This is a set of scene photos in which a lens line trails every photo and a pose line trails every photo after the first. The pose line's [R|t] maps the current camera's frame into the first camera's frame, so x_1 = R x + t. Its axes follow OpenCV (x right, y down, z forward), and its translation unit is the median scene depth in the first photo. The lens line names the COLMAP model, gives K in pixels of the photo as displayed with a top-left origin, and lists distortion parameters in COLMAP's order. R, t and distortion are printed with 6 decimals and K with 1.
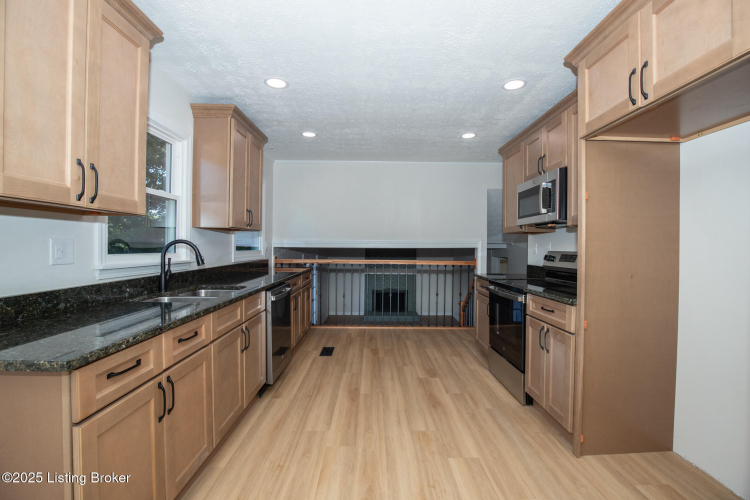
lens RADIAL K [[342.0, 0, 379.9], [0, 342.0, 250.6], [0, 0, 1]] dist [-0.026914, 0.000387]
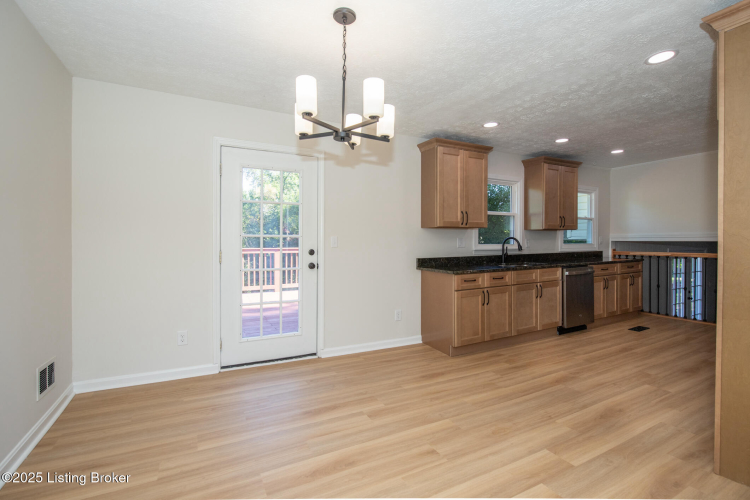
lens RADIAL K [[348.6, 0, 374.7], [0, 348.6, 243.4], [0, 0, 1]] dist [-0.026240, 0.000616]
pose [[0.453107, -0.003266, -0.891450, 0.844093], [-0.004299, 0.999974, -0.005849, 0.018885], [0.891446, 0.006482, 0.453081, -0.611286]]
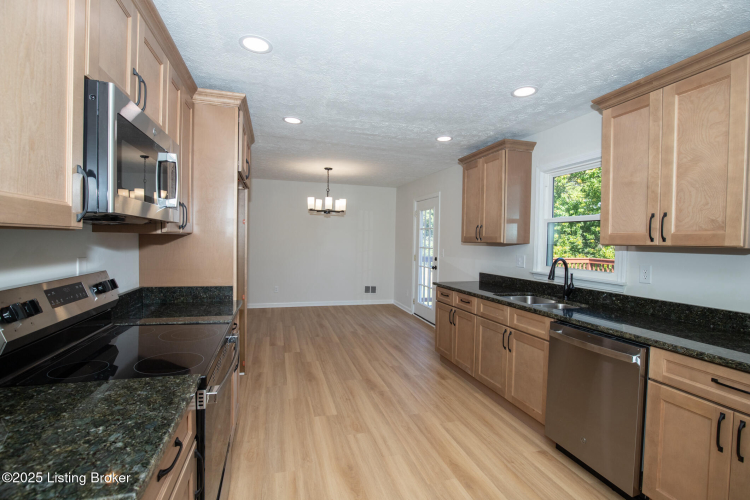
lens RADIAL K [[348.6, 0, 374.7], [0, 348.6, 243.4], [0, 0, 1]] dist [-0.026240, 0.000616]
pose [[-0.966455, -0.024190, -0.255696, 0.368006], [-0.029540, 0.999417, 0.017105, -0.085095], [0.255133, 0.024085, -0.966606, 2.029747]]
